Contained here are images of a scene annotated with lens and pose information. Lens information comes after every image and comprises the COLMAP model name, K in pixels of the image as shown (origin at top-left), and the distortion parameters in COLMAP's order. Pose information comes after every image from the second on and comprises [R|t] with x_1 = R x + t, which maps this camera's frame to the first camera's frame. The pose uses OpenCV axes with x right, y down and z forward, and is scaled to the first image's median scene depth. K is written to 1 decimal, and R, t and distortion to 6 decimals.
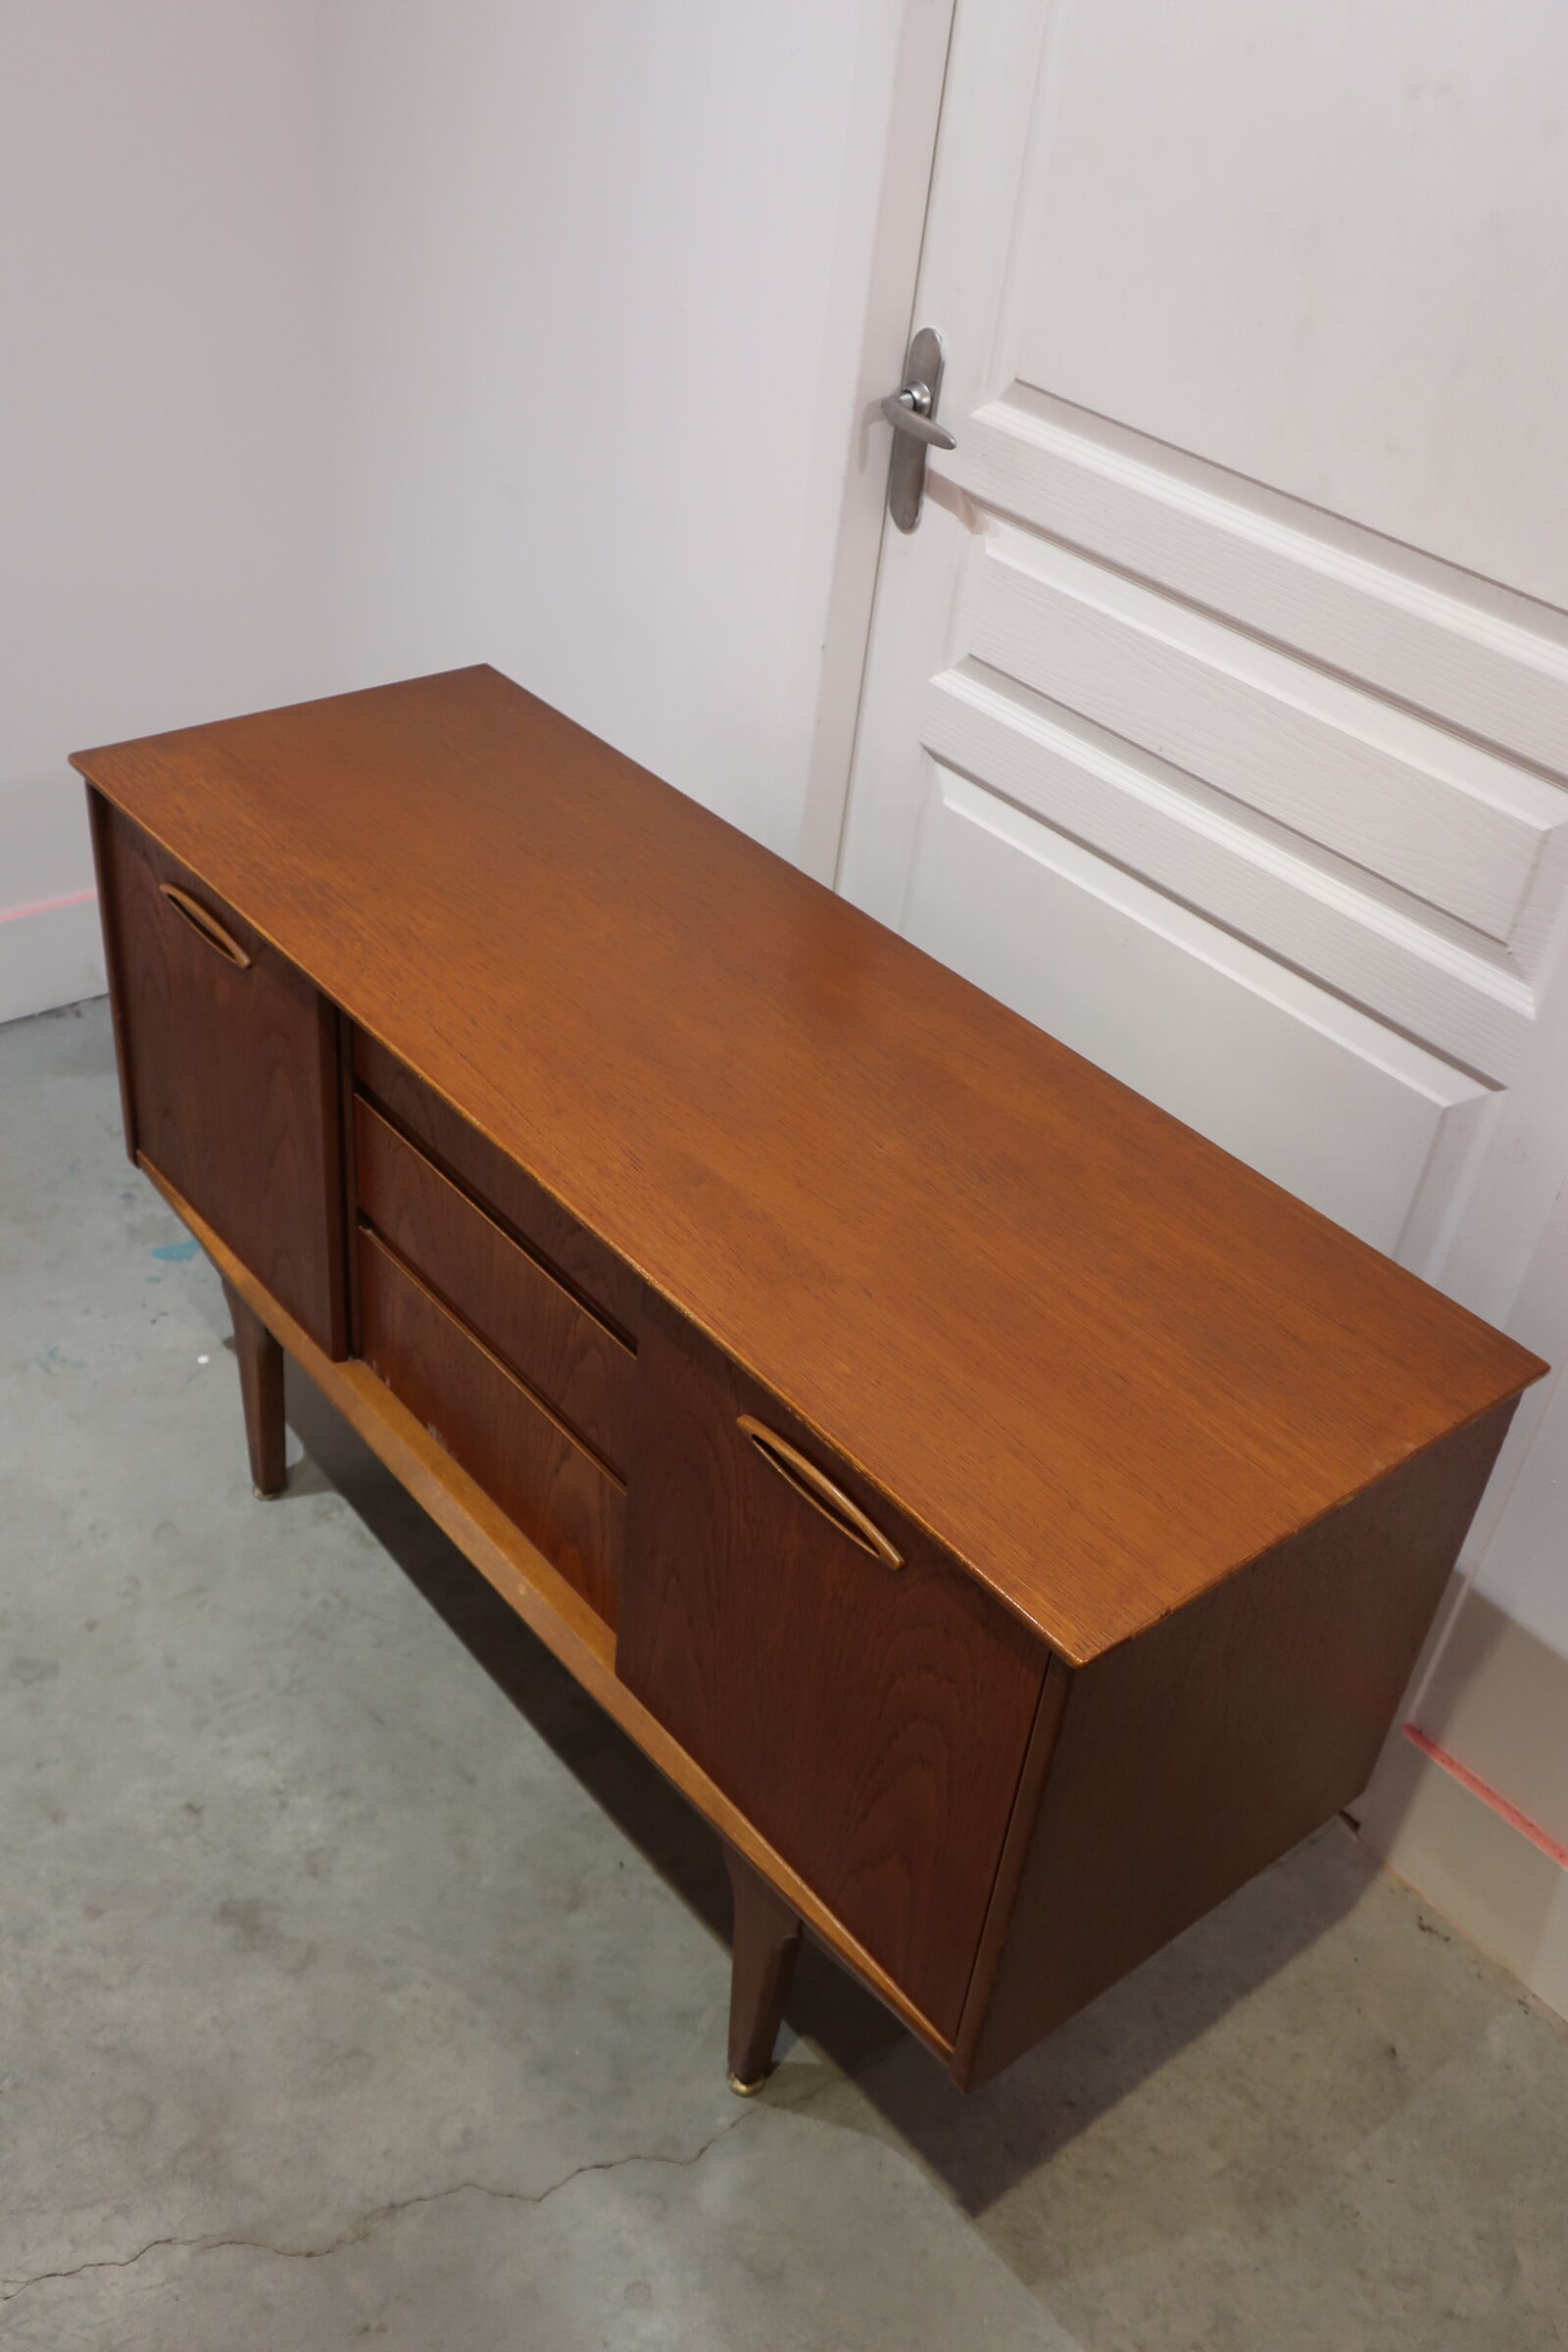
lens RADIAL K [[2084.7, 0, 795.3], [0, 2084.7, 1171.3], [0, 0, 1]] dist [0.021610, -0.005470]
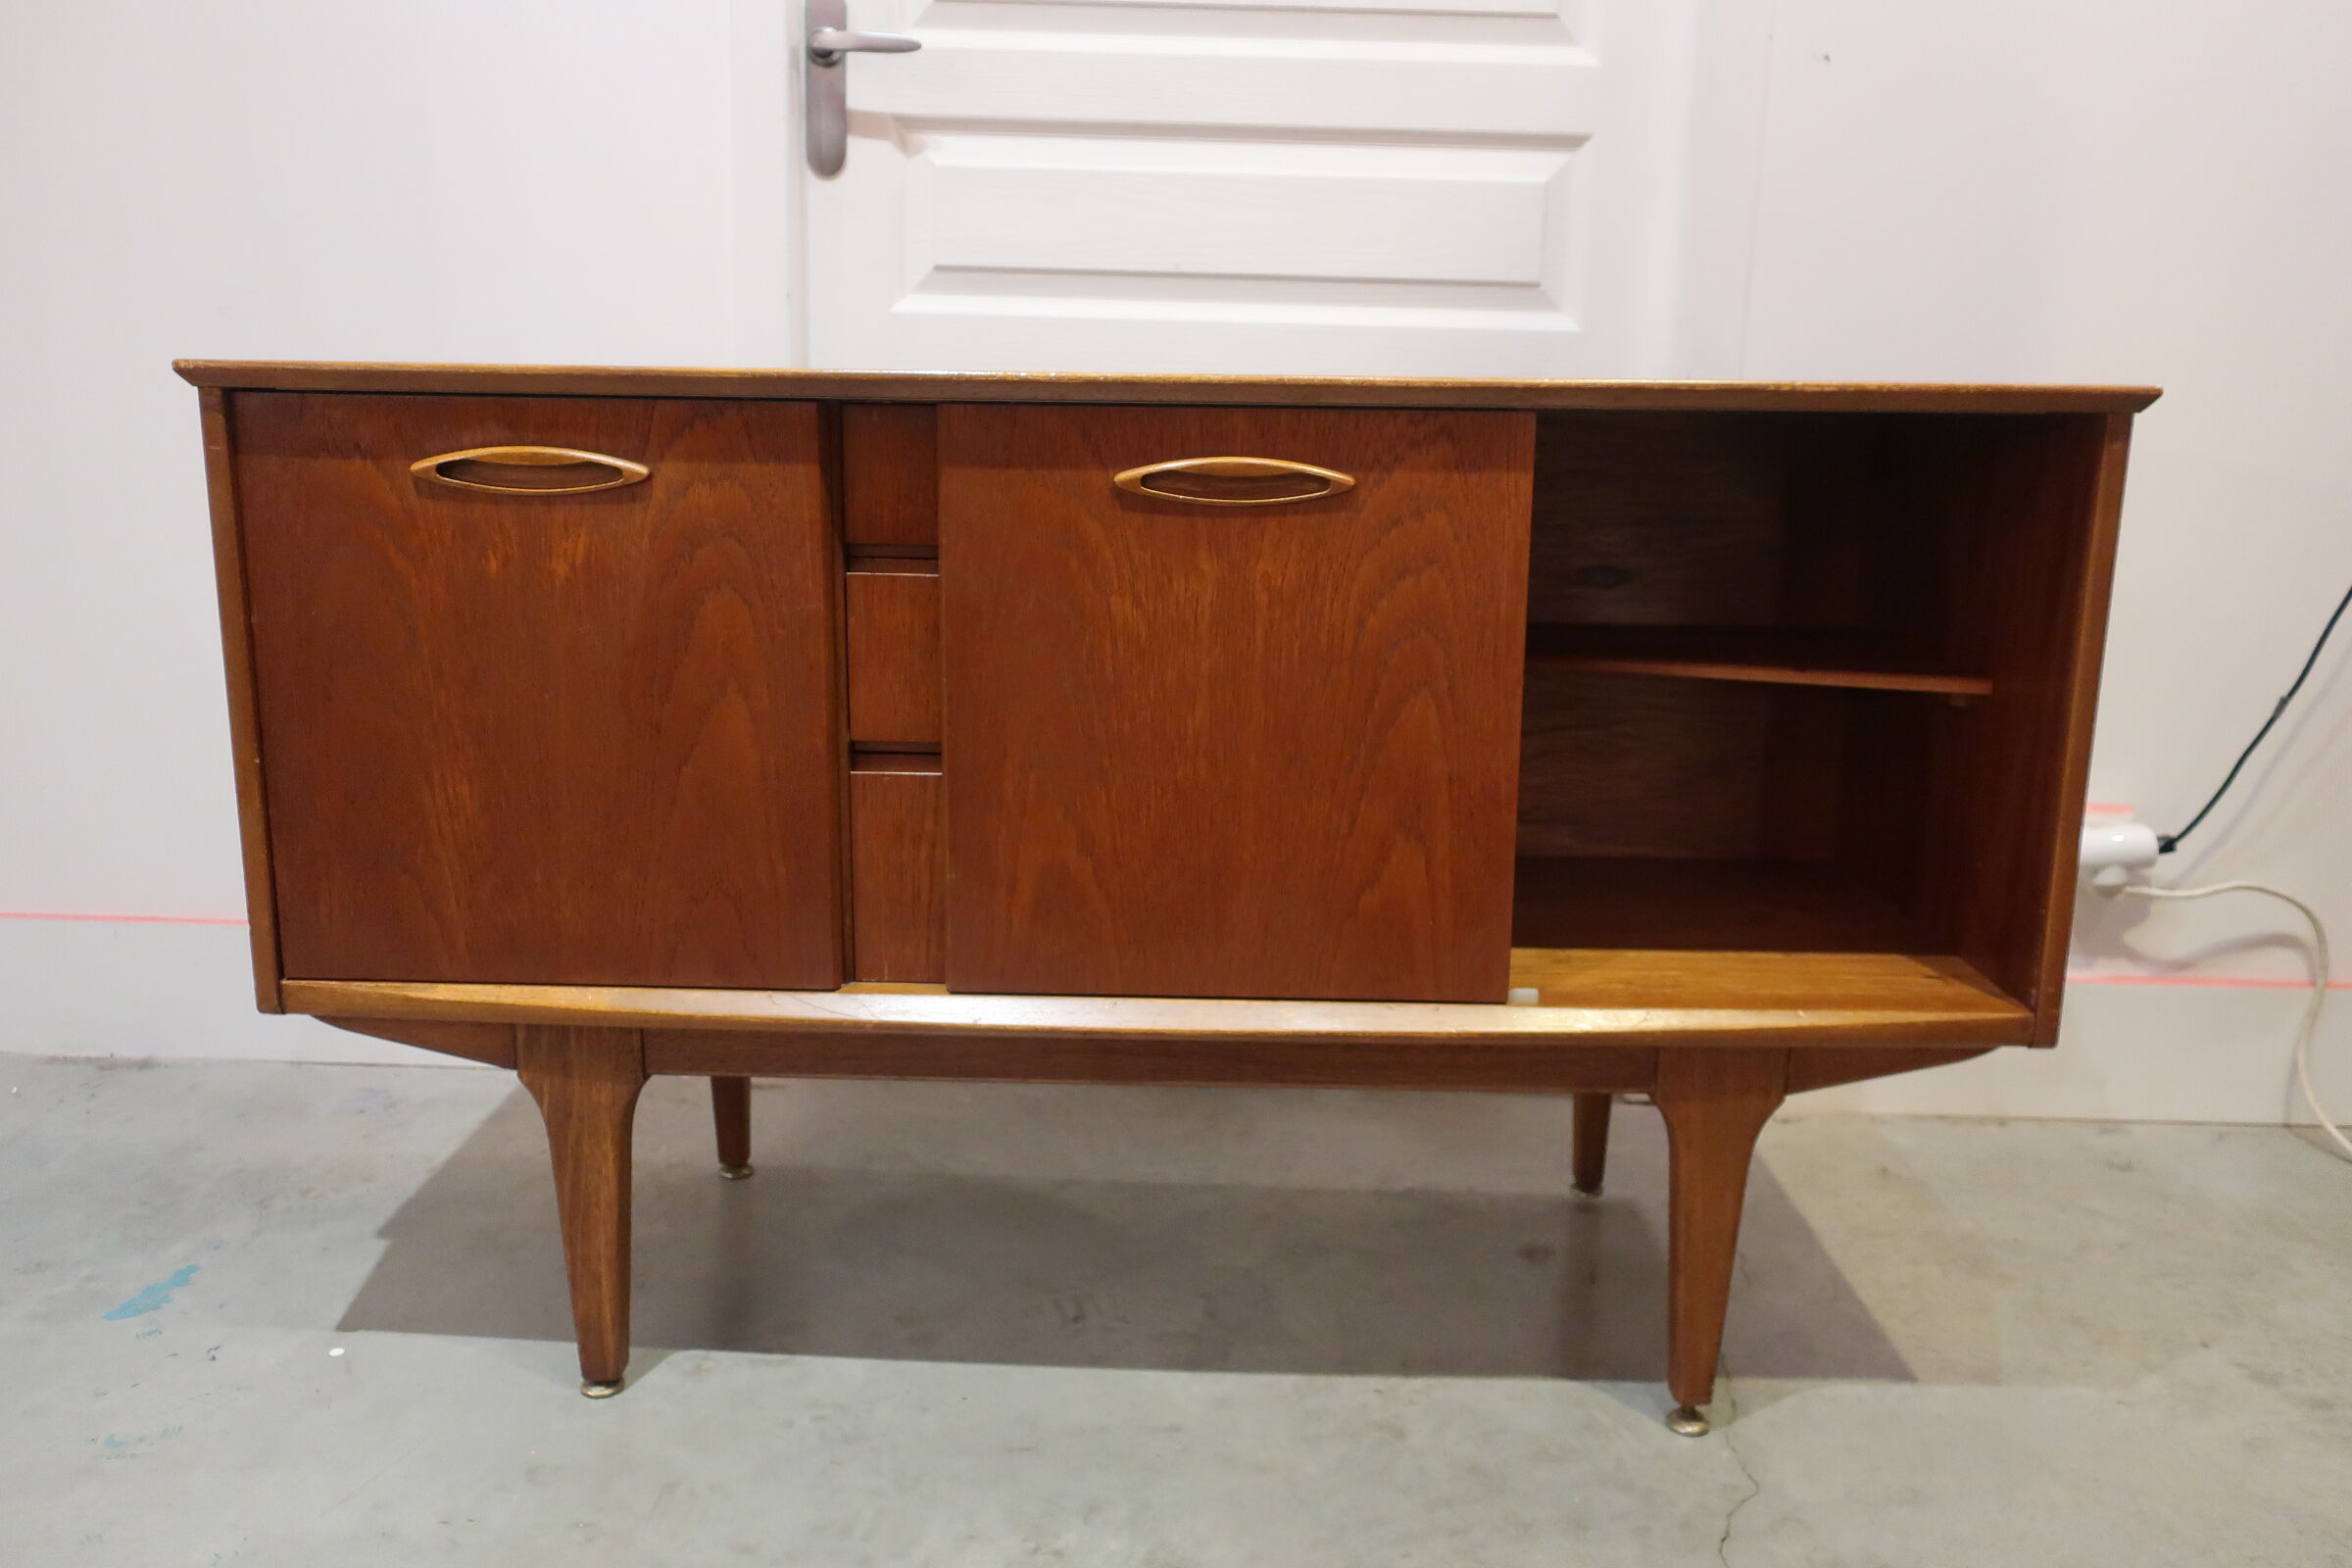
lens RADIAL K [[1838.0, 0, 1156.9], [0, 1838.0, 785.4], [0, 0, 1]] dist [-0.002274, 0.007251]
pose [[0.655909, -0.247327, 0.713171, -0.612982], [0.481742, 0.864526, -0.143245, 0.181641], [-0.581127, 0.437520, 0.686198, 0.429083]]
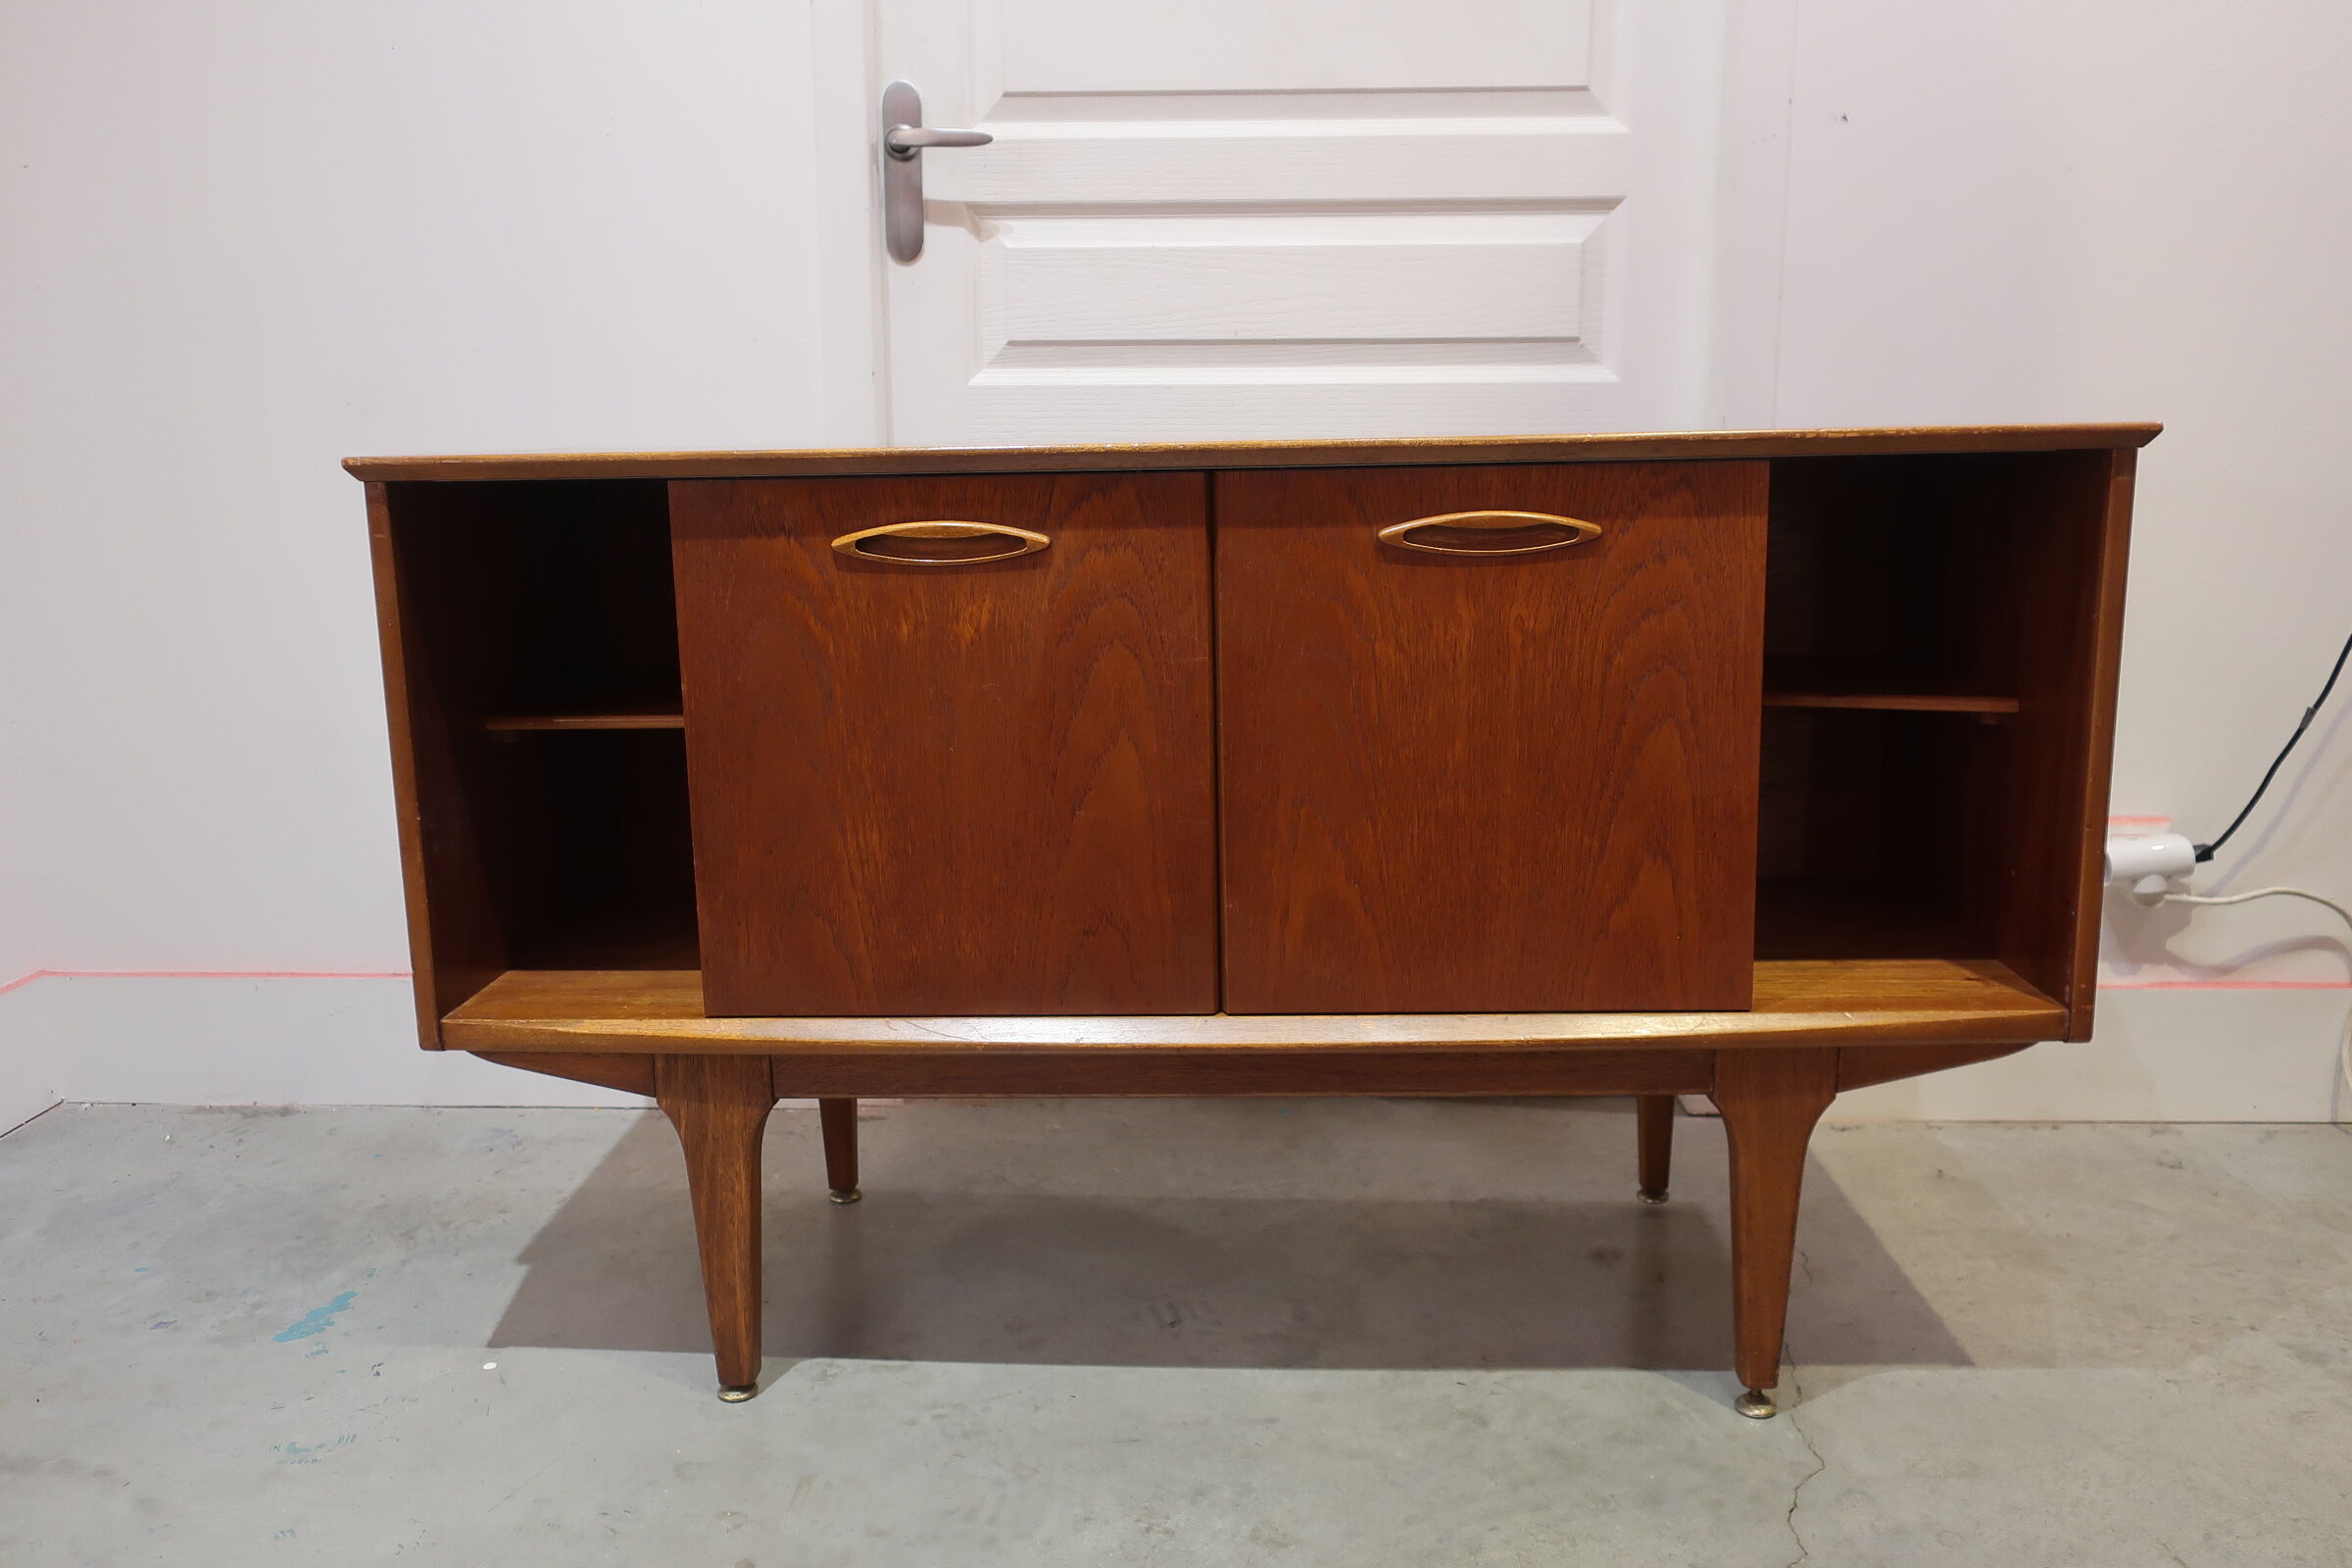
lens RADIAL K [[1838.0, 0, 1158.0], [0, 1838.0, 787.5], [0, 0, 1]] dist [-0.002274, 0.007251]
pose [[0.669059, -0.247837, 0.700669, -0.661965], [0.500727, 0.846992, -0.178543, 0.188897], [-0.549211, 0.470300, 0.690786, 0.399607]]
